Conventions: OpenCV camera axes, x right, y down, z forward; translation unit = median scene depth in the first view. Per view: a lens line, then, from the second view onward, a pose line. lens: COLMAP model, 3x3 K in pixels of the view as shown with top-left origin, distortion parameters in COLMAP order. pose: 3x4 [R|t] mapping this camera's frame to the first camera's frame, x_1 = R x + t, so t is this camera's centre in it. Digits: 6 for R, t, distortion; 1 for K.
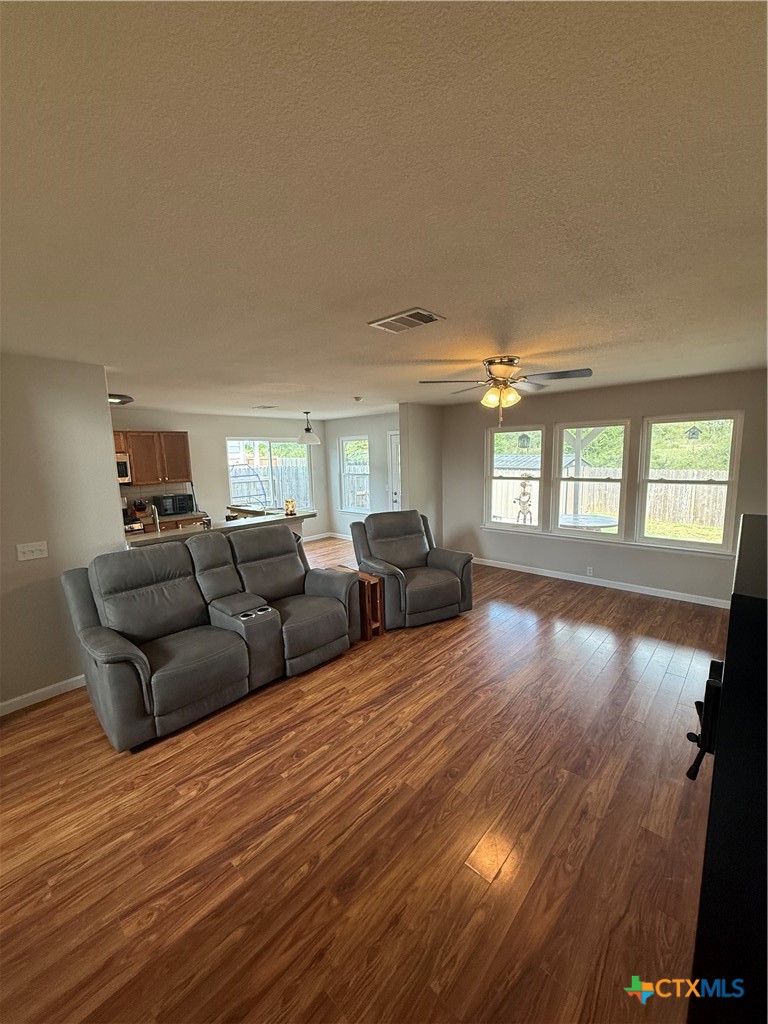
lens RADIAL K [[406.9, 0, 382.6], [0, 406.9, 515.2], [0, 0, 1]] dist [-0.001545, 0.000586]
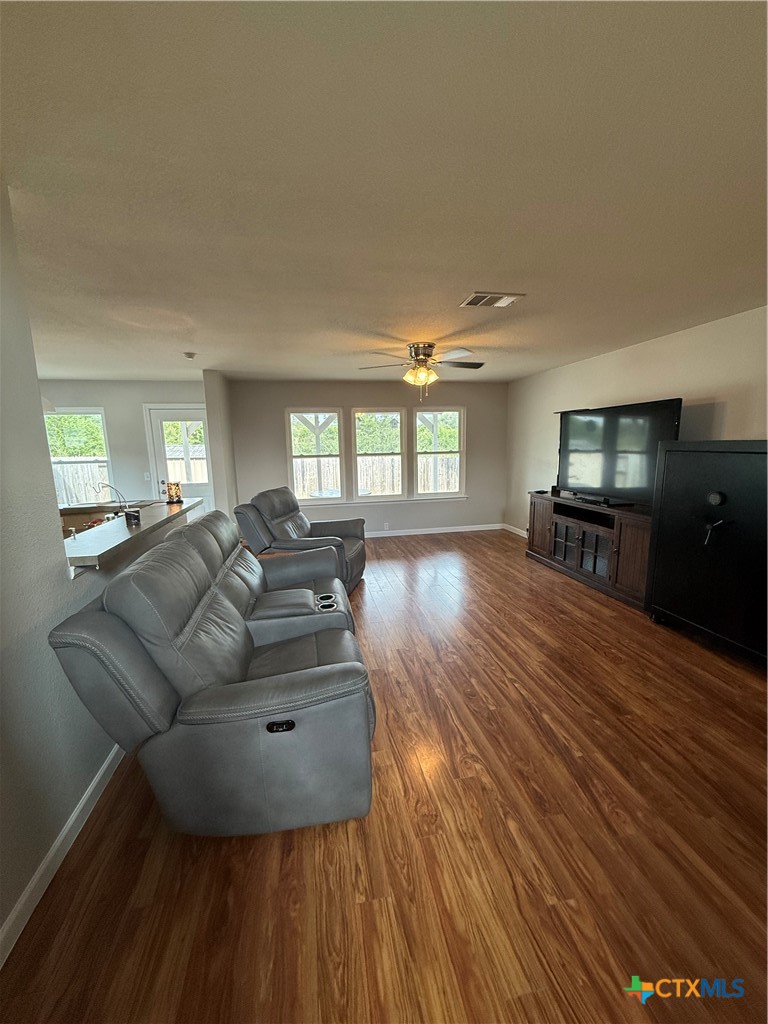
lens RADIAL K [[406.9, 0, 385.2], [0, 406.9, 514.3], [0, 0, 1]] dist [-0.001545, 0.000586]
pose [[0.592256, -0.128973, 0.795361, -1.171413], [0.126551, 0.989745, 0.066259, 0.036979], [-0.795750, 0.061411, 0.602504, 0.551257]]
